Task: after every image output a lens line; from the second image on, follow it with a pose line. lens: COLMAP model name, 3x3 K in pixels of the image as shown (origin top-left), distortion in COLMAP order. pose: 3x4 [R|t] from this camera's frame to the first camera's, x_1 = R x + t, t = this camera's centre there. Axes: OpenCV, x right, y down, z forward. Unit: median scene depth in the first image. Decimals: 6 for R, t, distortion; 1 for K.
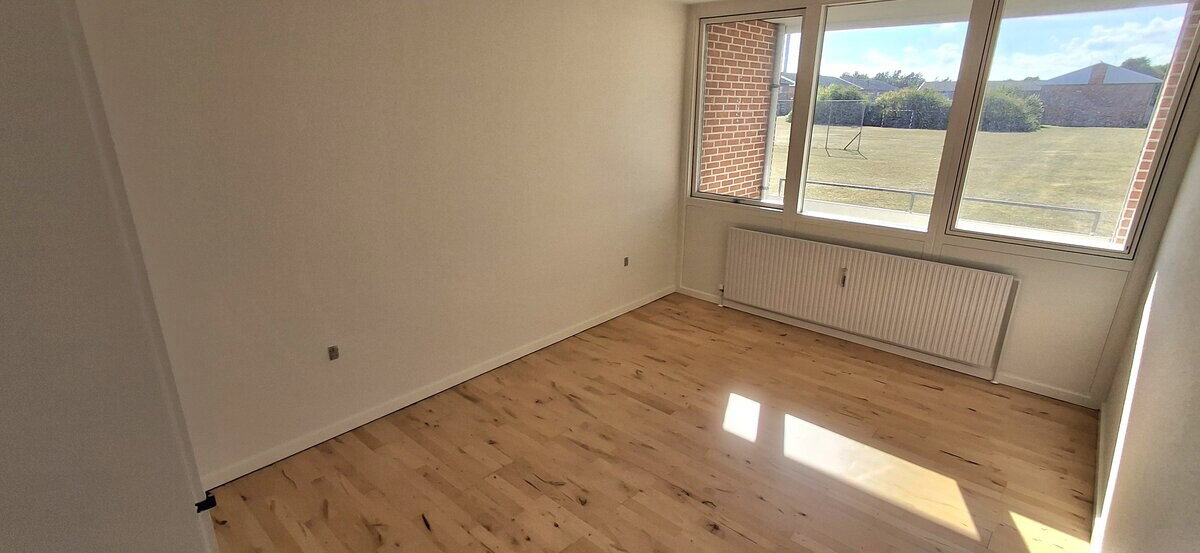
lens RADIAL K [[544.8, 0, 600.1], [0, 544.8, 279.2], [0, 0, 1]] dist [-0.001071, -0.000023]
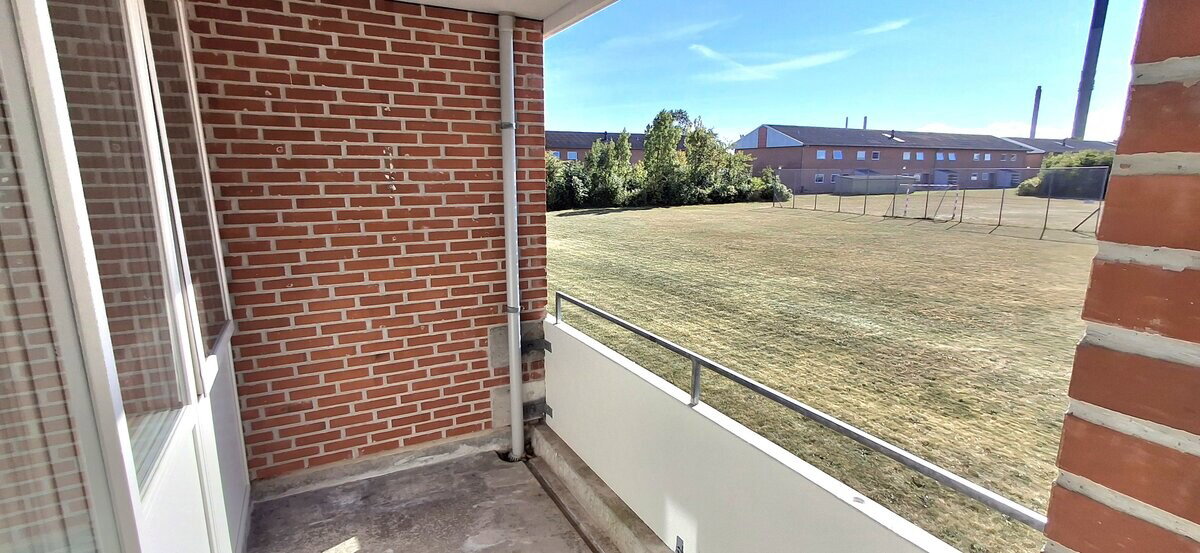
lens RADIAL K [[544.8, 0, 598.7], [0, 544.8, 277.7], [0, 0, 1]] dist [-0.001071, -0.000023]
pose [[0.941263, 0.064422, -0.331472, 0.668087], [-0.103794, 0.989307, -0.102464, -0.179732], [0.321327, 0.130850, 0.937884, 0.607020]]
